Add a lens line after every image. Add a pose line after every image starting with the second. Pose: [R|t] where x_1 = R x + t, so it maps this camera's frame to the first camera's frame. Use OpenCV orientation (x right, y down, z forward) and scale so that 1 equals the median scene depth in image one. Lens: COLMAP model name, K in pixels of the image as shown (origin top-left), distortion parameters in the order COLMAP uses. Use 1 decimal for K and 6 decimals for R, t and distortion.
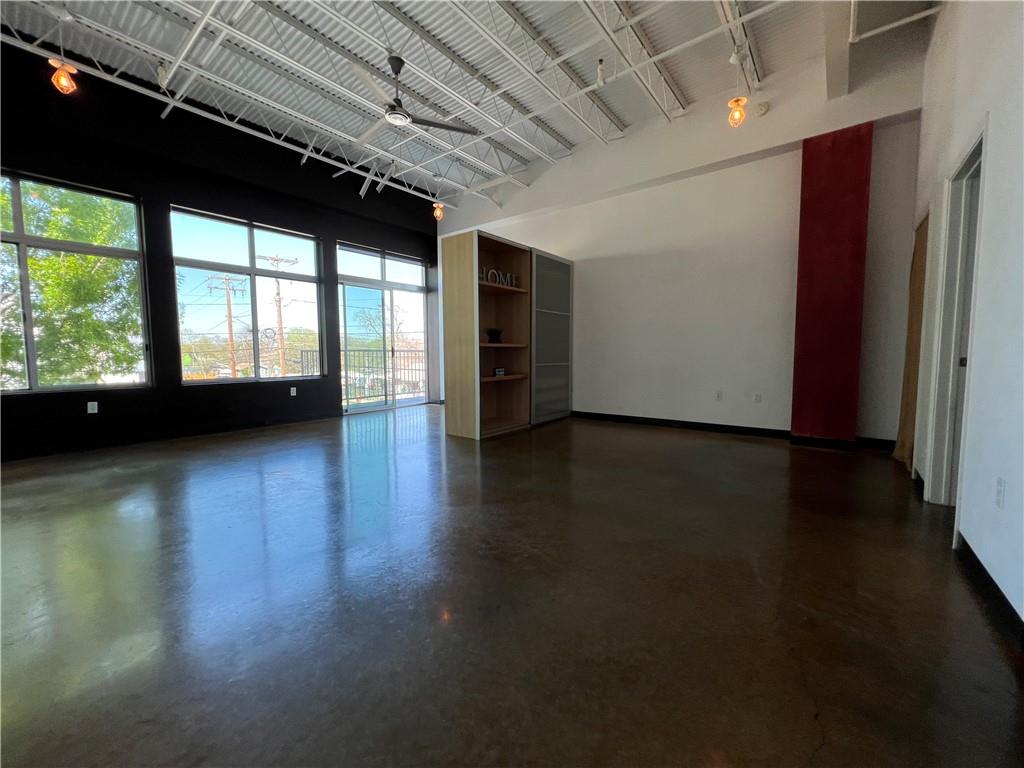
lens RADIAL K [[412.8, 0, 510.1], [0, 412.8, 386.0], [0, 0, 1]] dist [-0.002096, -0.000172]
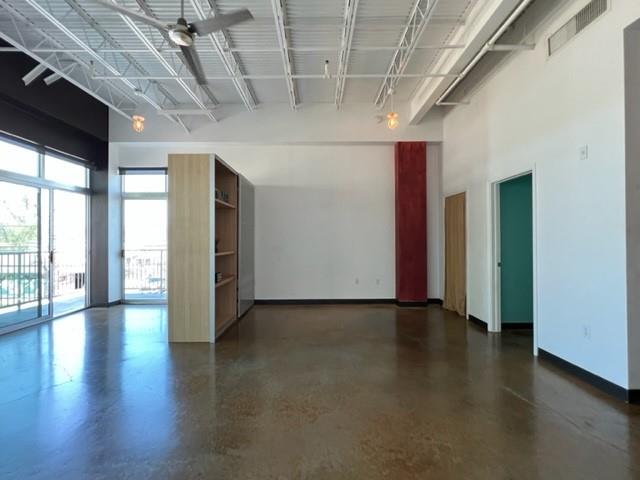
lens RADIAL K [[287.6, 0, 320.1], [0, 287.6, 238.0], [0, 0, 1]] dist [0.002525, -0.000470]
pose [[0.779449, 0.008256, 0.626411, -0.270841], [0.049602, 0.995961, -0.074847, -0.058029], [-0.624499, 0.089411, 0.775891, 0.175288]]
